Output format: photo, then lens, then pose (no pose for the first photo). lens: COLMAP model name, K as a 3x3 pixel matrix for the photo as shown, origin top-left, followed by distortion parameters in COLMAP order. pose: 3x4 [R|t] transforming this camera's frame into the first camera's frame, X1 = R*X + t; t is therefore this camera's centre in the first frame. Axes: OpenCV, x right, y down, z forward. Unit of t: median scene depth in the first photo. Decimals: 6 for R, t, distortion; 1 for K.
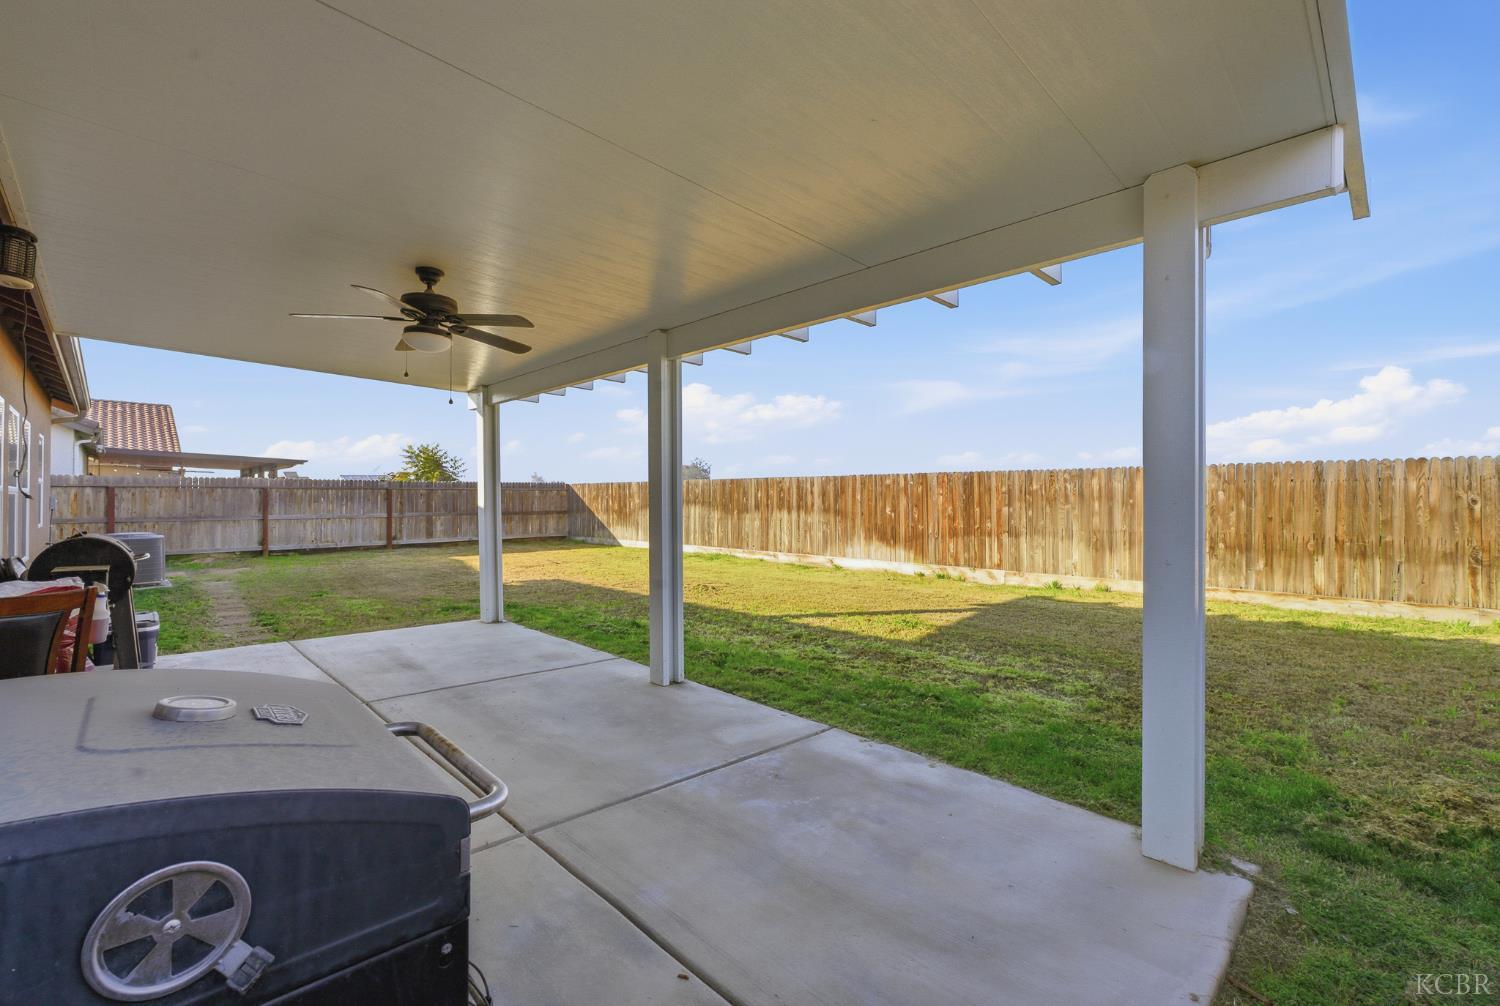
lens RADIAL K [[652.6, 0, 739.6], [0, 652.6, 496.9], [0, 0, 1]] dist [-0.011472, 0.001082]
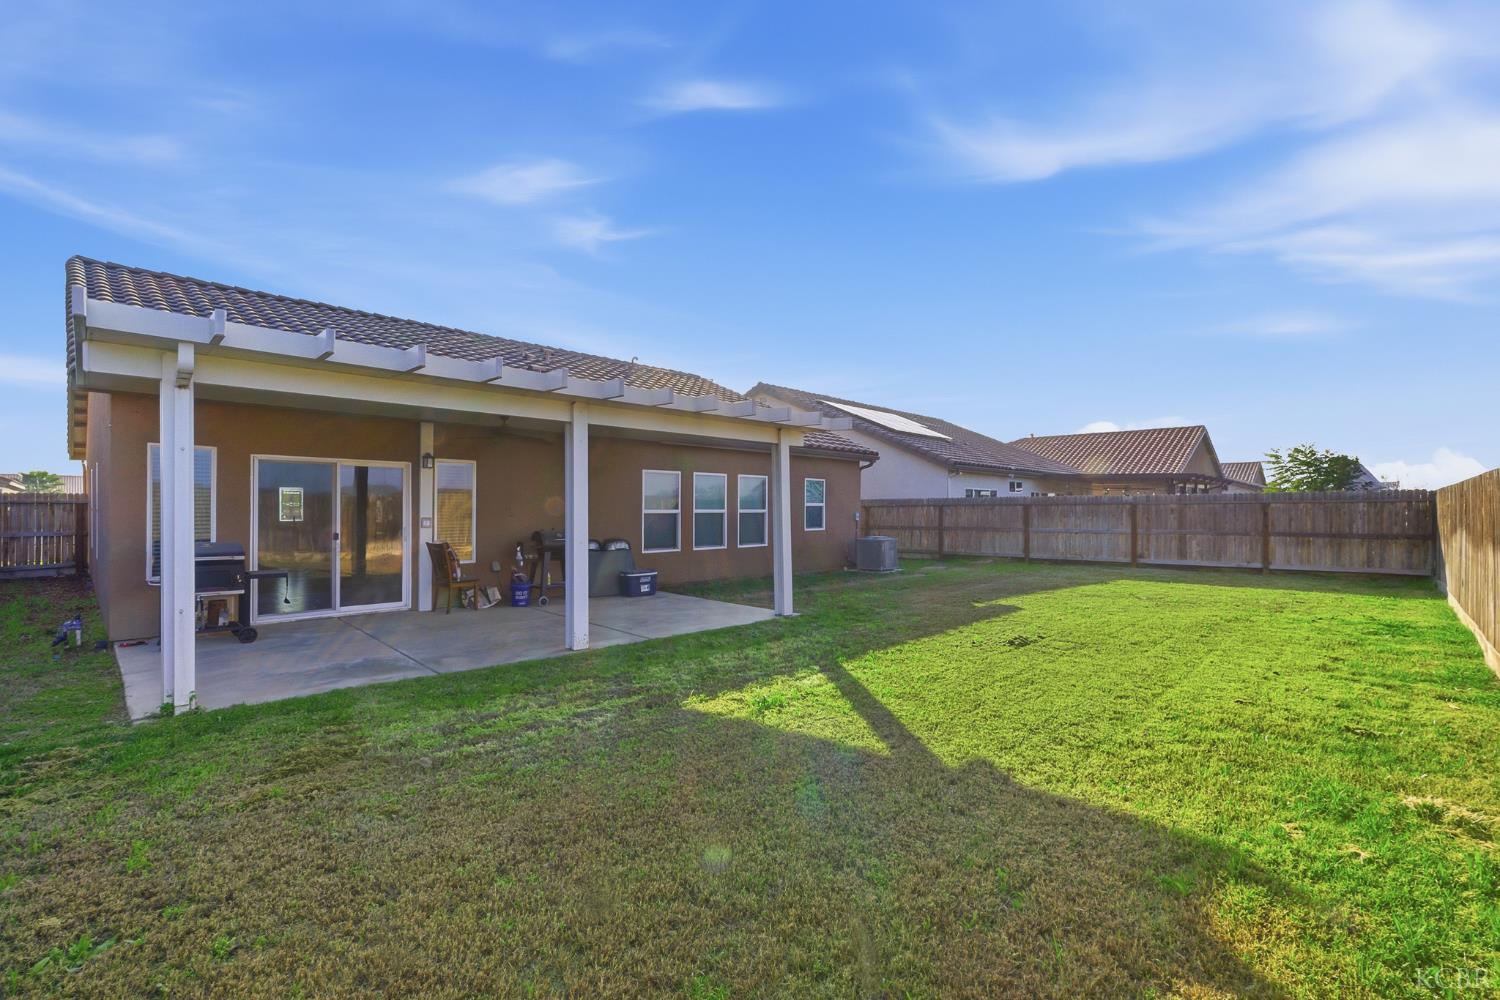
lens RADIAL K [[661.4, 0, 746.0], [0, 661.4, 506.2], [0, 0, 1]] dist [-0.024859, -0.000436]
pose [[0.032508, -0.007776, -0.999441, 0.399514], [0.000630, 0.999970, -0.007760, -0.001541], [0.999471, -0.000377, 0.032512, 0.406880]]
